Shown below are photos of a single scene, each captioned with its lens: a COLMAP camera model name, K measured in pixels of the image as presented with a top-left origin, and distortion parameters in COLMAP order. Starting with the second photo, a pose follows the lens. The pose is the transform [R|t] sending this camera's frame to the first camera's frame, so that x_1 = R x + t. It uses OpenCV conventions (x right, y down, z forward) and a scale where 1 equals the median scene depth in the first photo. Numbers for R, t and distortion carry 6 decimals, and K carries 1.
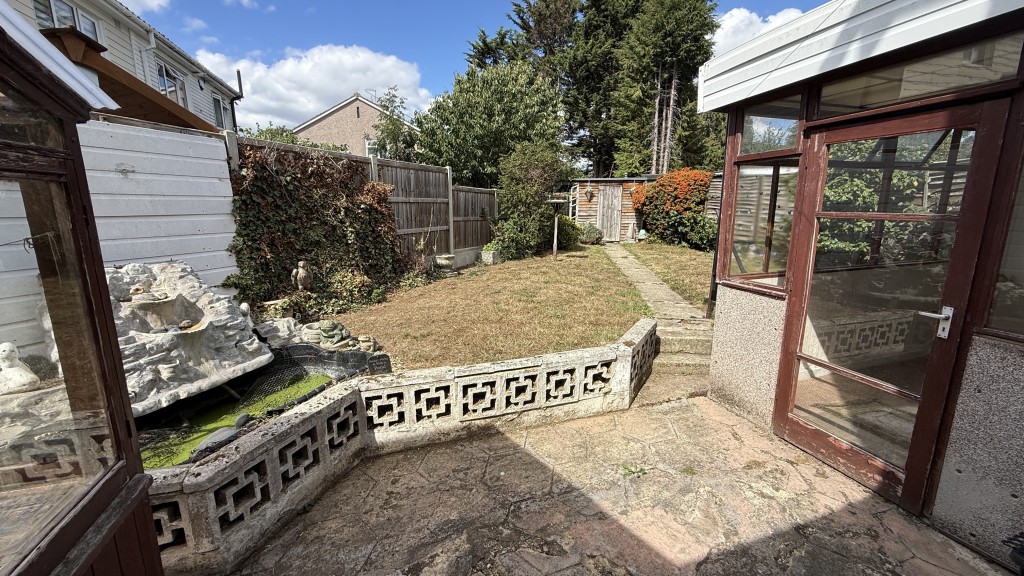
lens RADIAL K [[410.3, 0, 516.2], [0, 410.3, 286.7], [0, 0, 1]] dist [-0.000989, -0.000016]
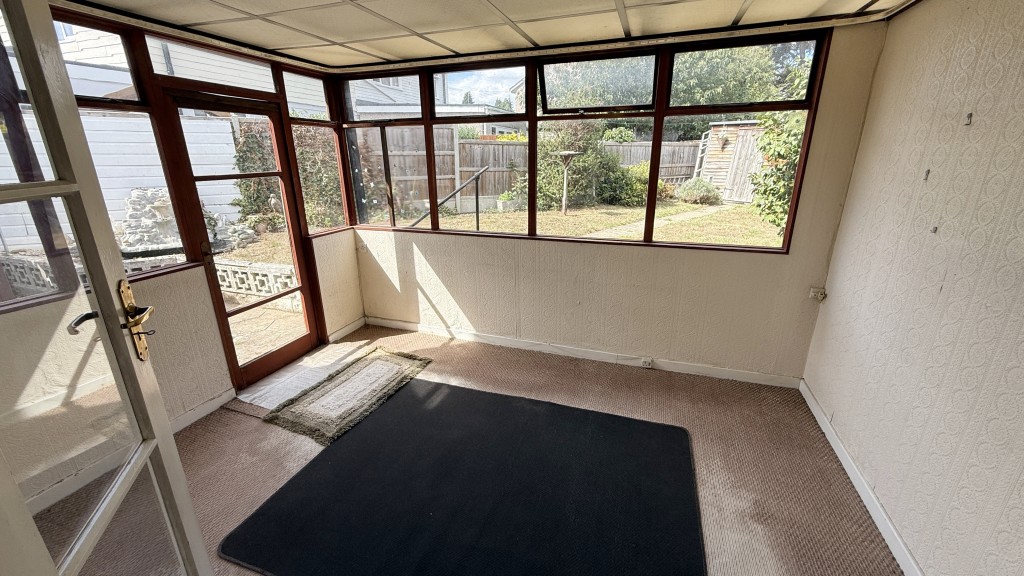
lens RADIAL K [[410.3, 0, 512.8], [0, 410.3, 286.0], [0, 0, 1]] dist [-0.000989, -0.000016]
pose [[0.780134, 0.189463, -0.596234, 1.392146], [-0.118474, 0.980536, 0.156565, -0.077968], [0.614293, -0.051503, 0.787396, 0.306079]]
